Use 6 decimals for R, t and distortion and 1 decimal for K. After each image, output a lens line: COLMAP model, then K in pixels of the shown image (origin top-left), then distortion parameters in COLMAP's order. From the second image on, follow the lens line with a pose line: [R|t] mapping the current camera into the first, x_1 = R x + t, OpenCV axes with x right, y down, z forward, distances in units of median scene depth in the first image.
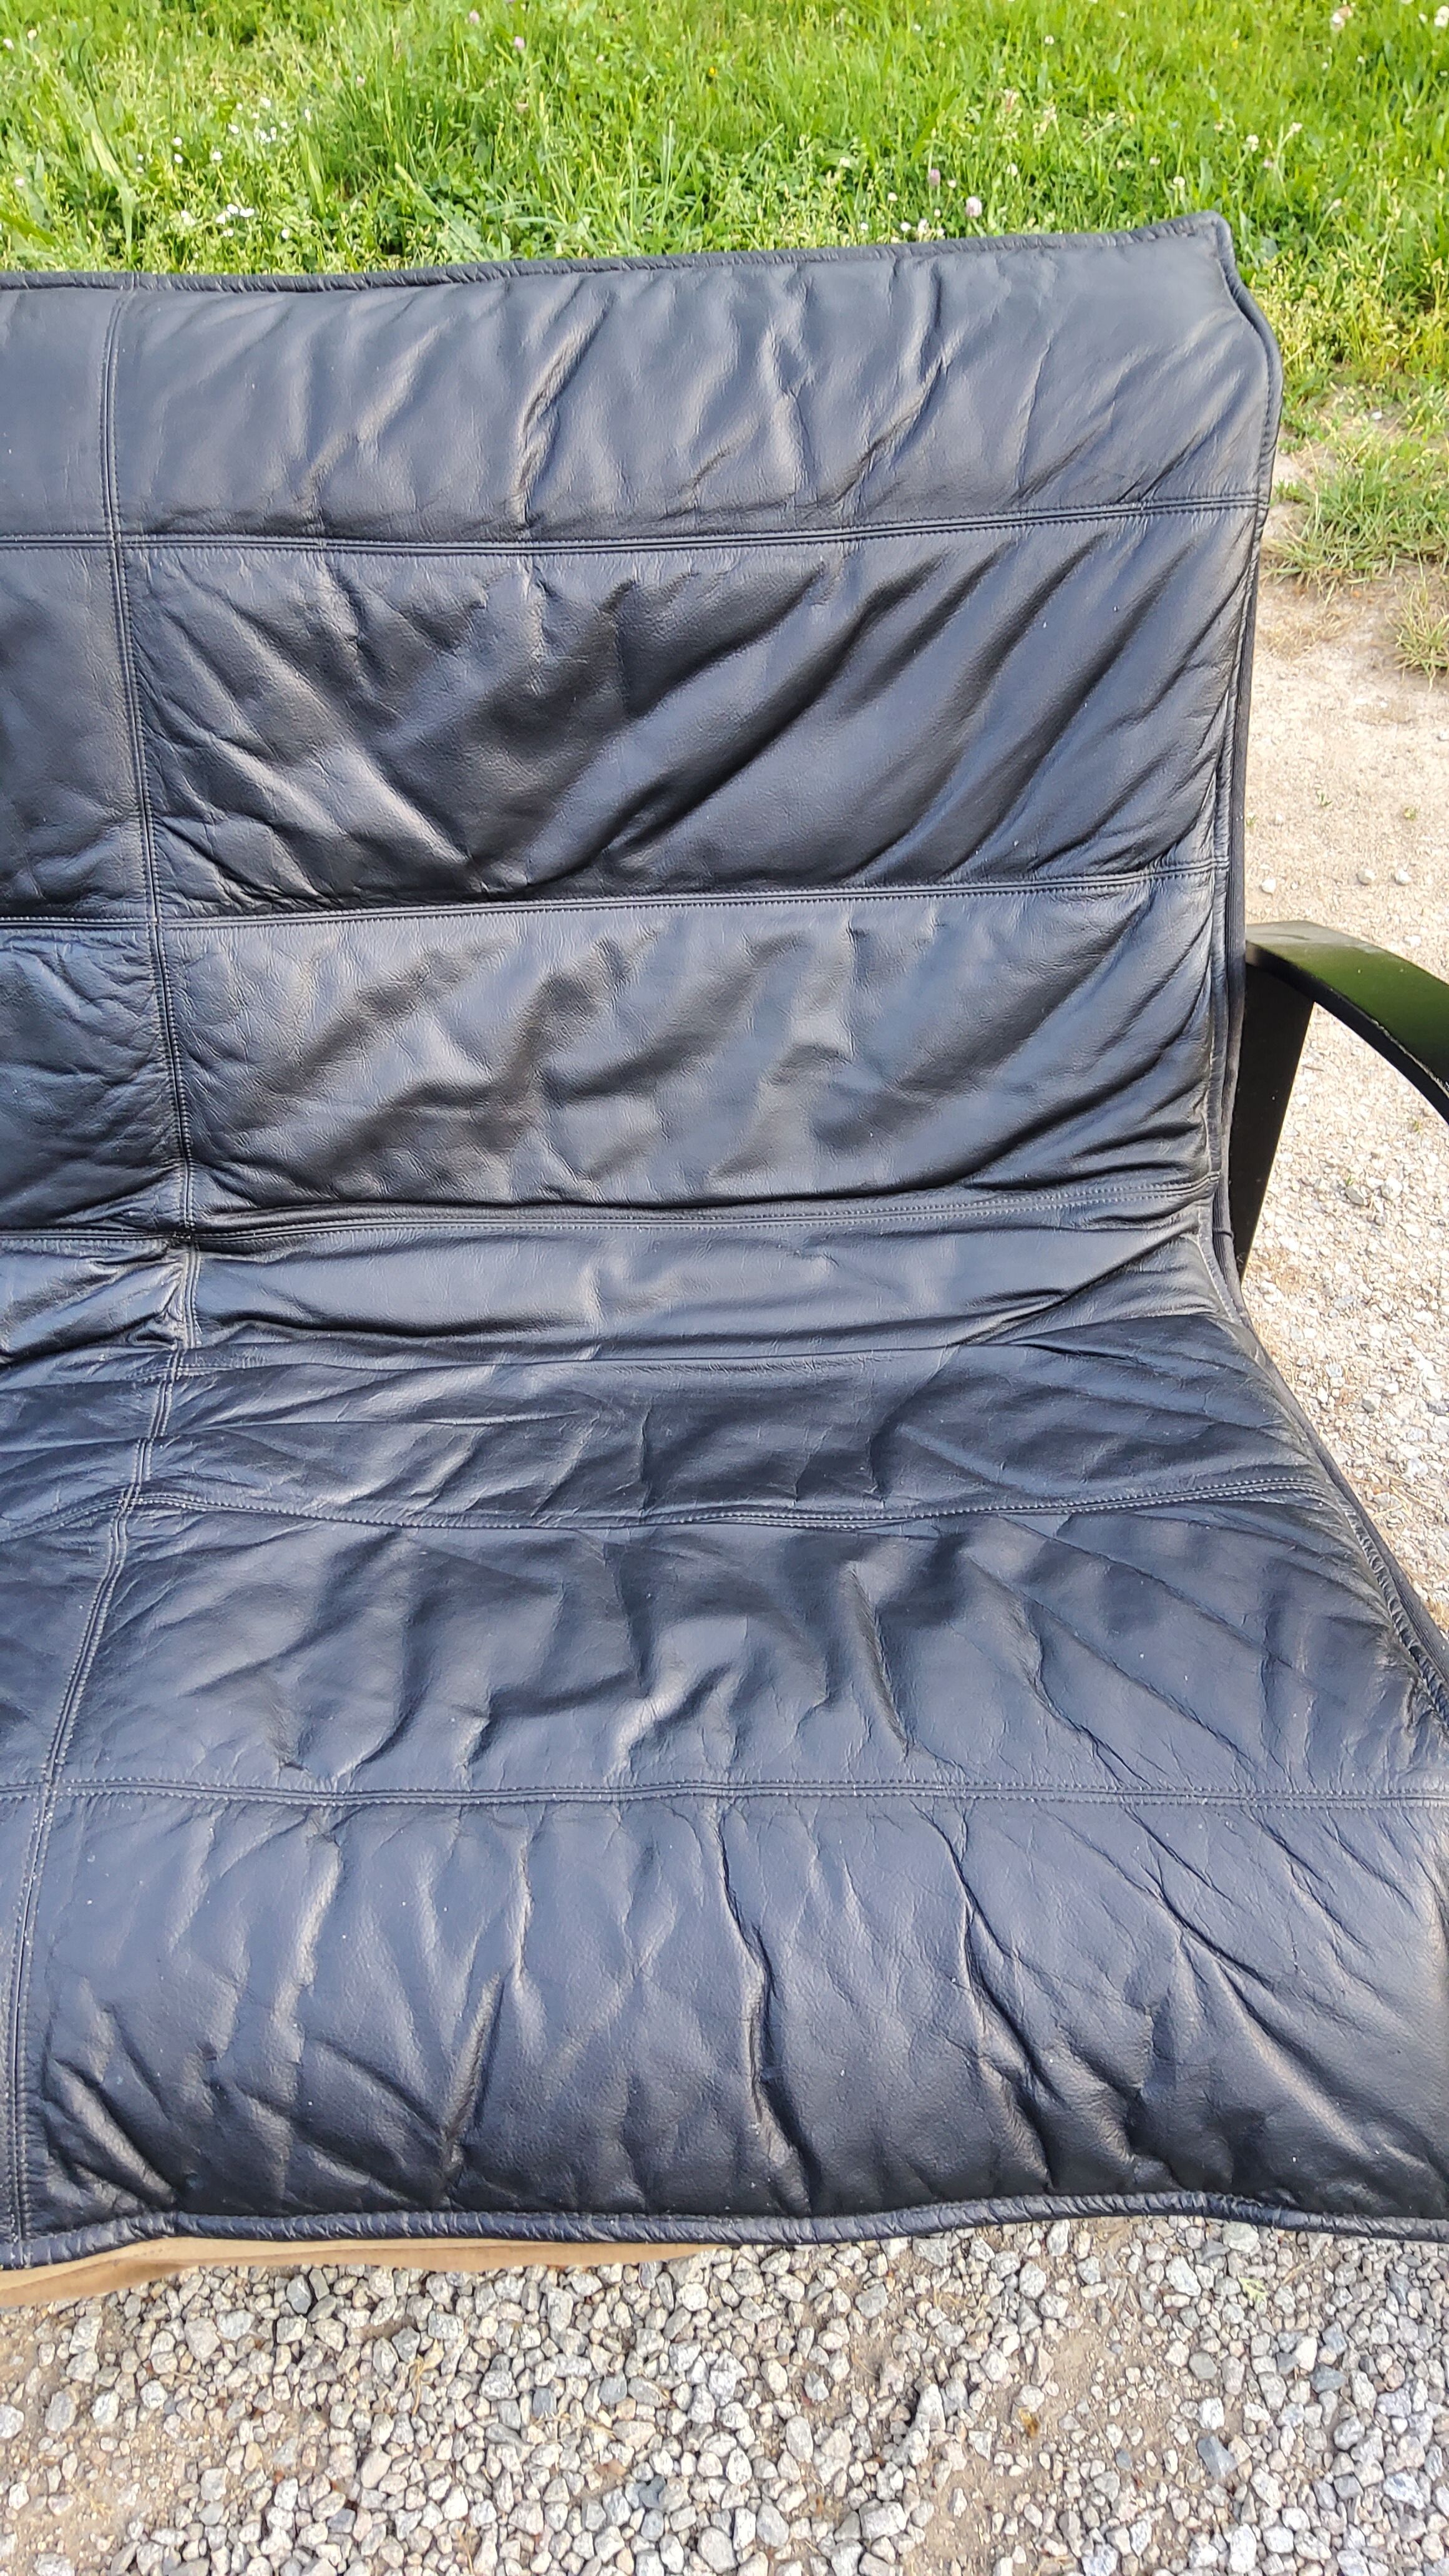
lens RADIAL K [[1989.8, 0, 733.4], [0, 1989.8, 1283.2], [0, 0, 1]] dist [0.078822, -0.126138]
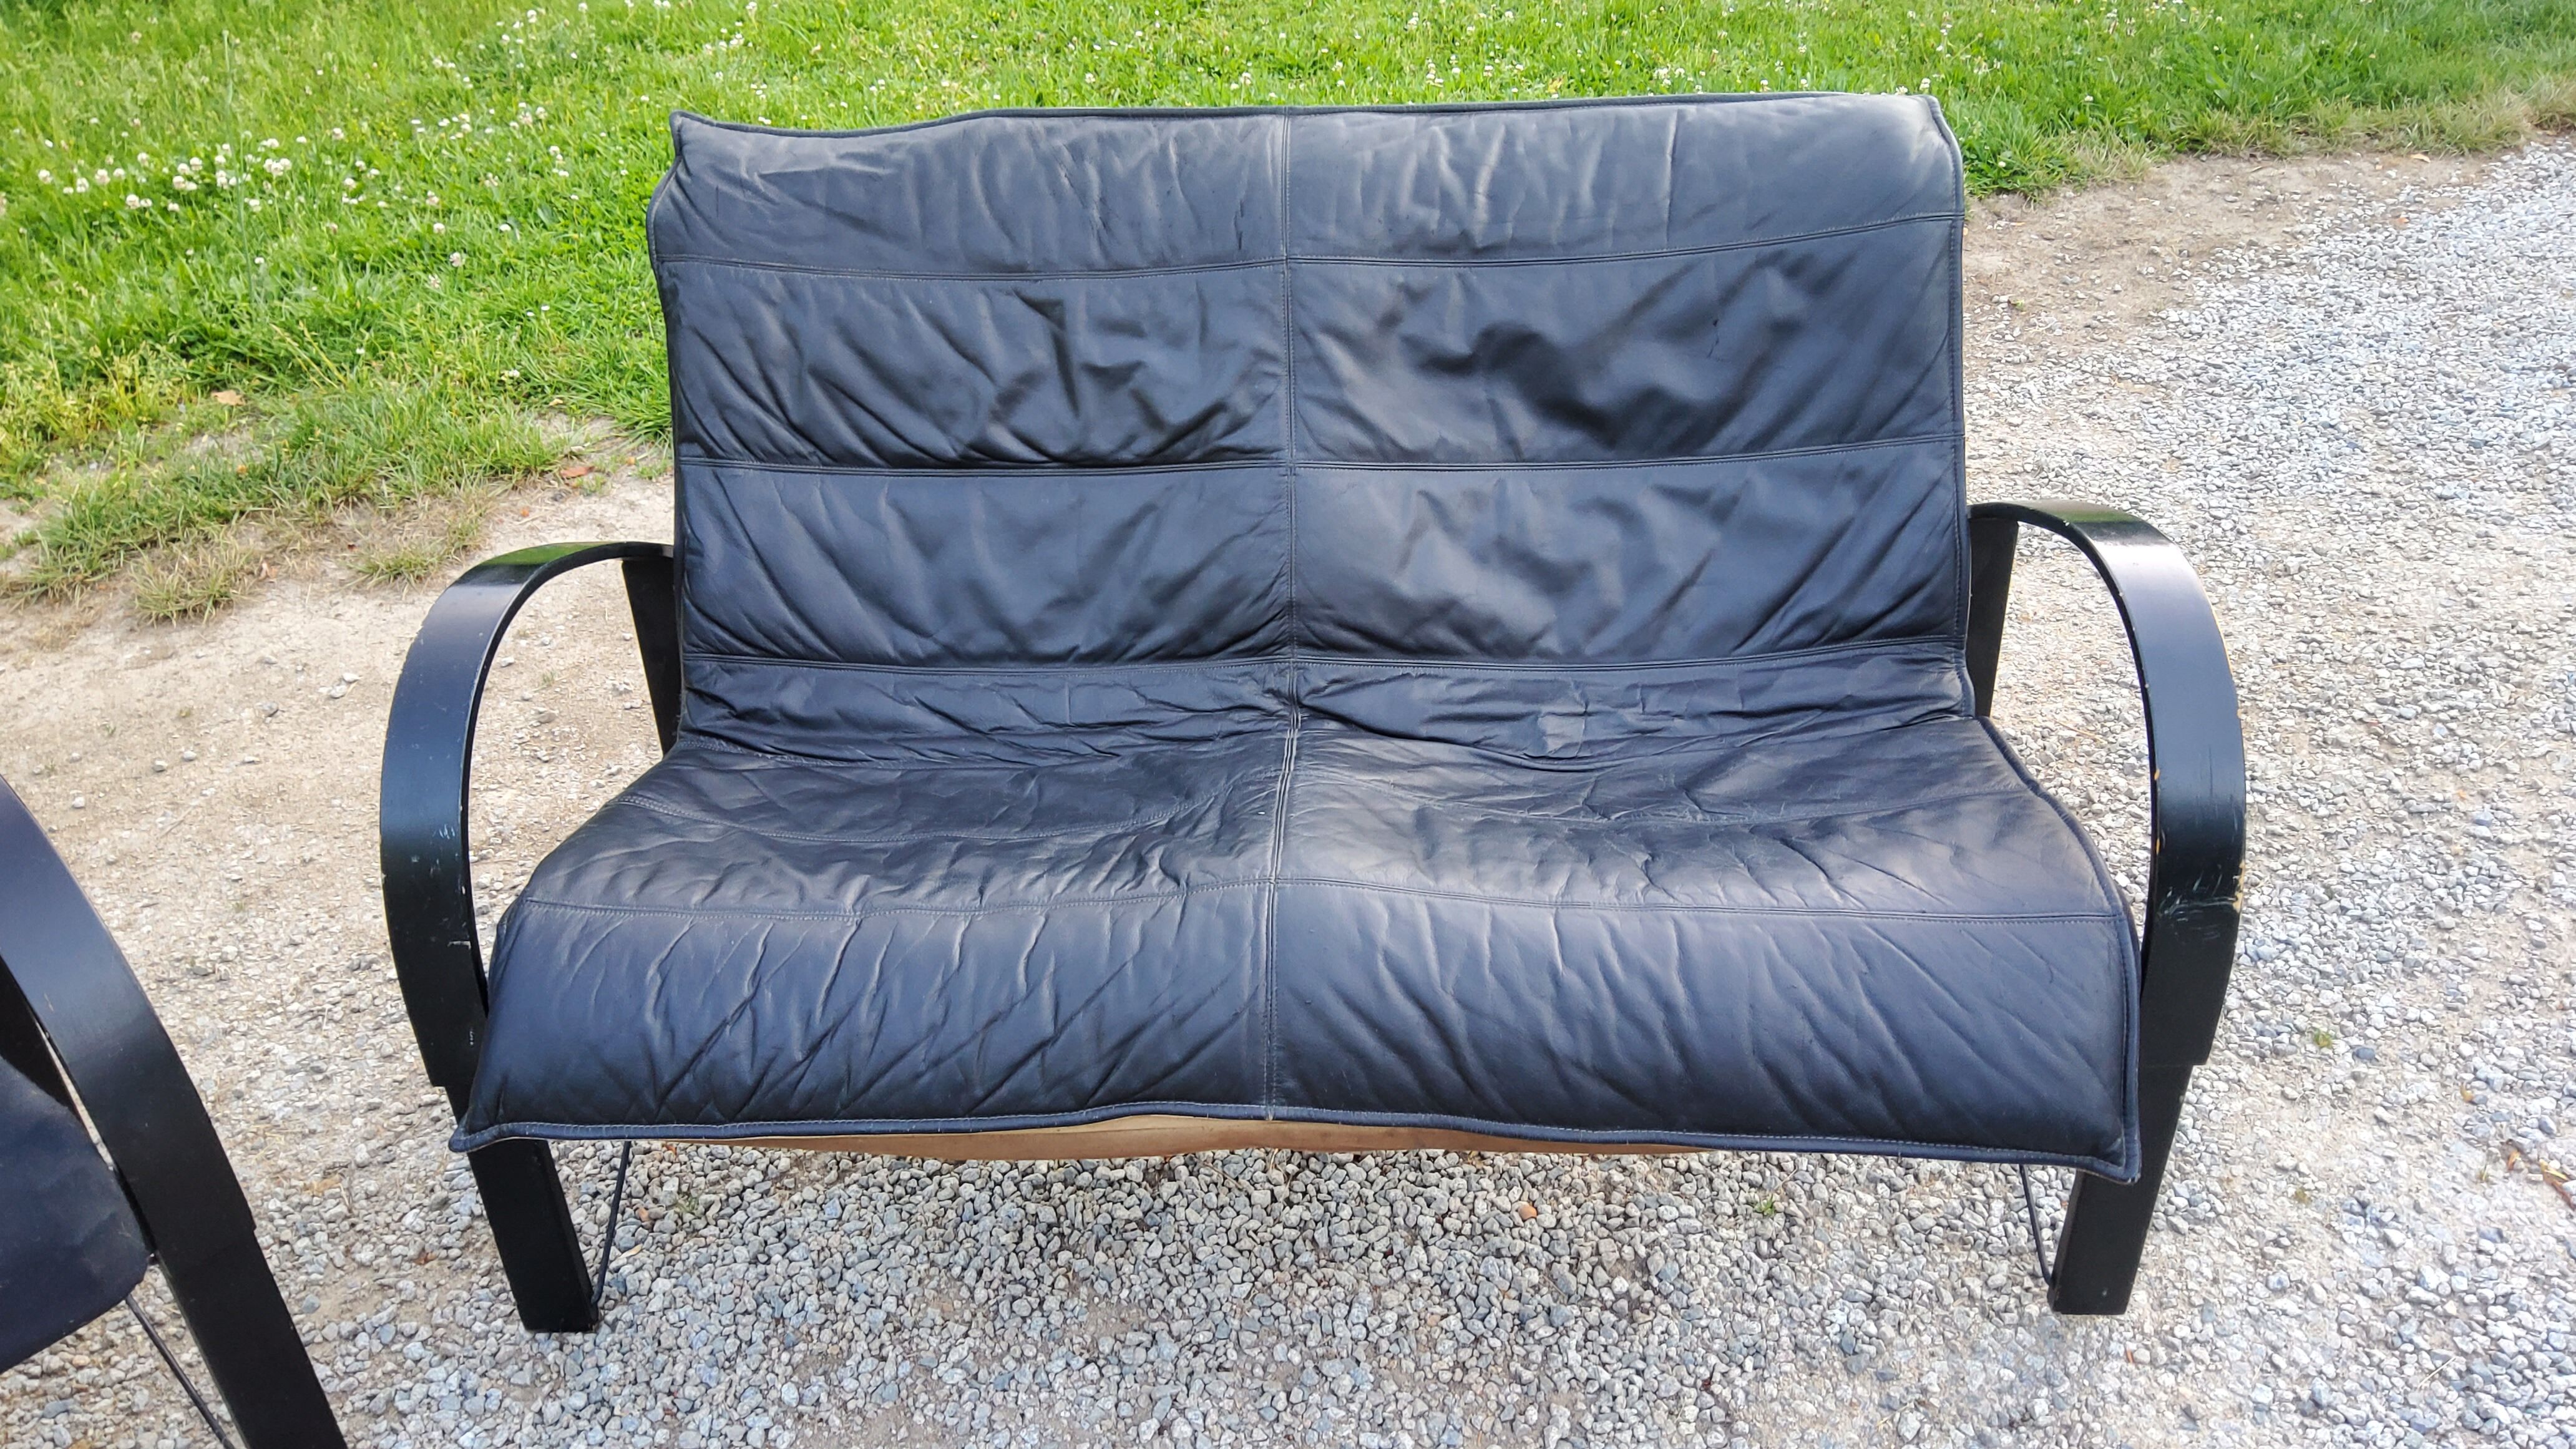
lens RADIAL K [[1970.6, 0, 1283.4], [0, 1970.6, 726.9], [0, 0, 1]] dist [0.114682, -0.208598]
pose [[0.747591, -0.386282, 0.540272, 0.311303], [0.519473, 0.846947, -0.113263, 0.499718], [-0.413830, 0.365331, 0.833833, -0.599443]]
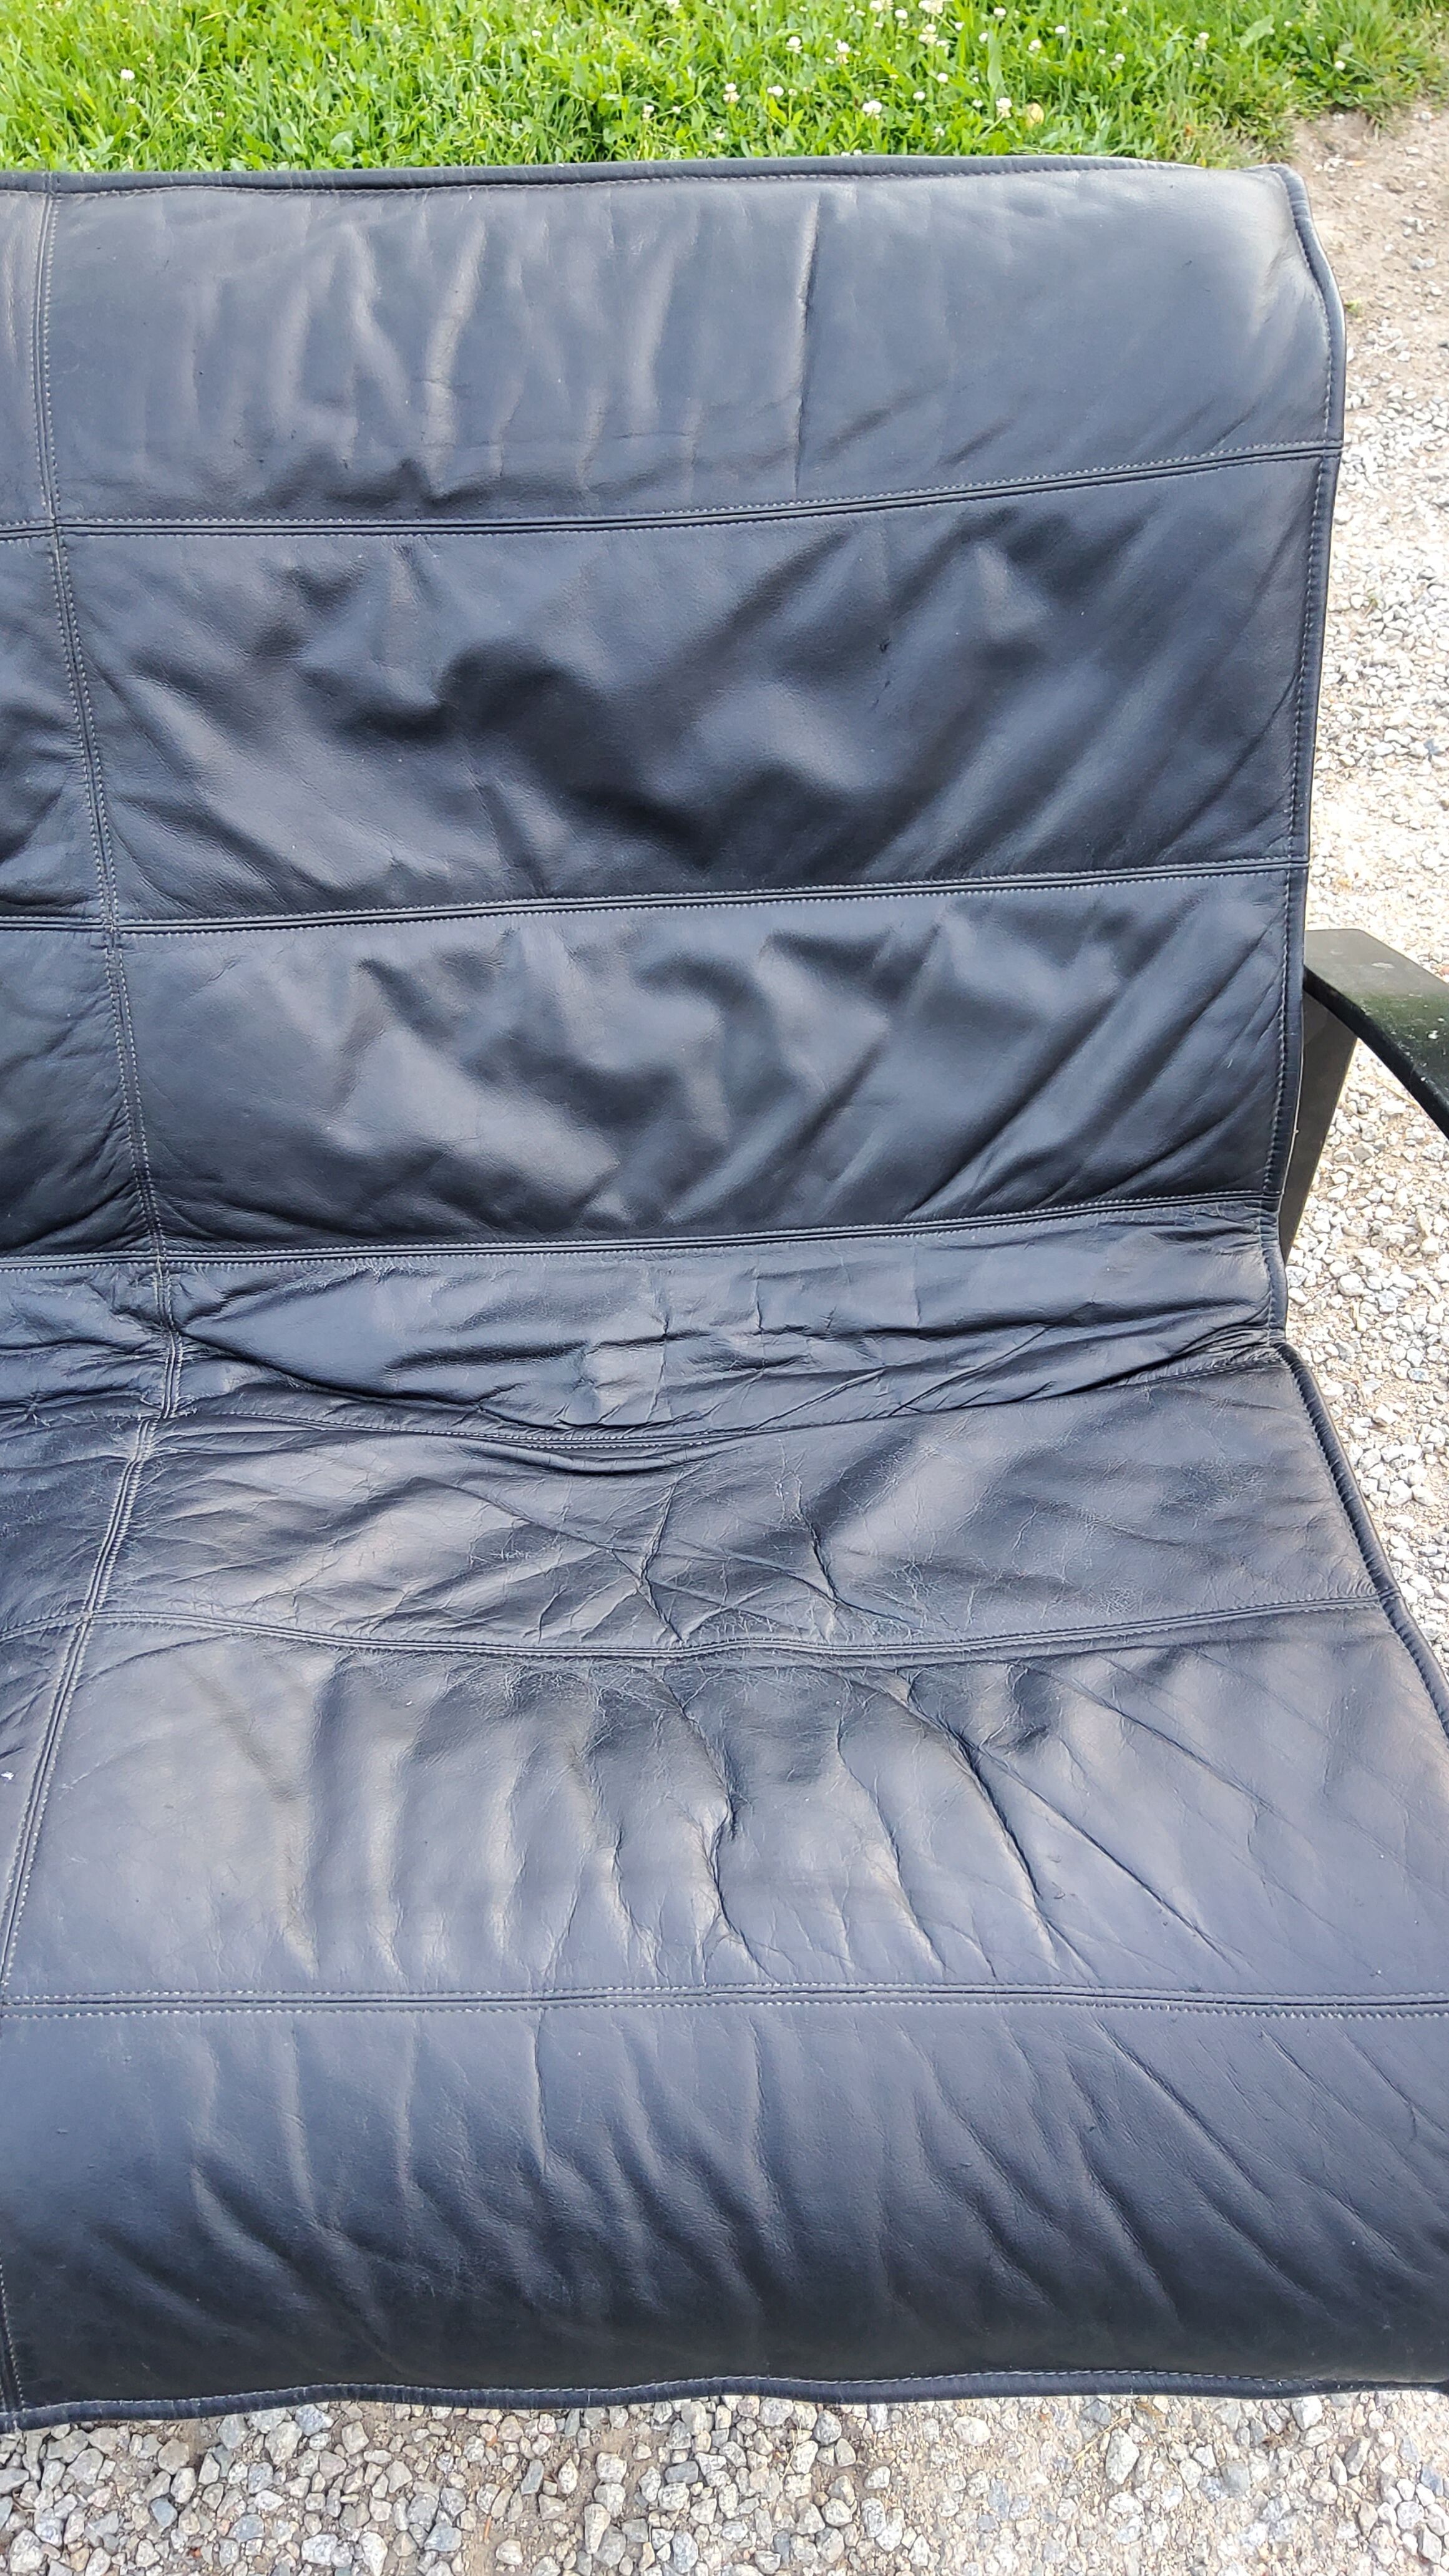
lens RADIAL K [[1989.8, 0, 733.4], [0, 1989.8, 1283.2], [0, 0, 1]] dist [0.078822, -0.126138]
pose [[0.683779, -0.568932, 0.456906, 0.981833], [0.537249, 0.816250, 0.212367, 0.218324], [-0.493772, 0.100260, 0.863792, -0.211553]]
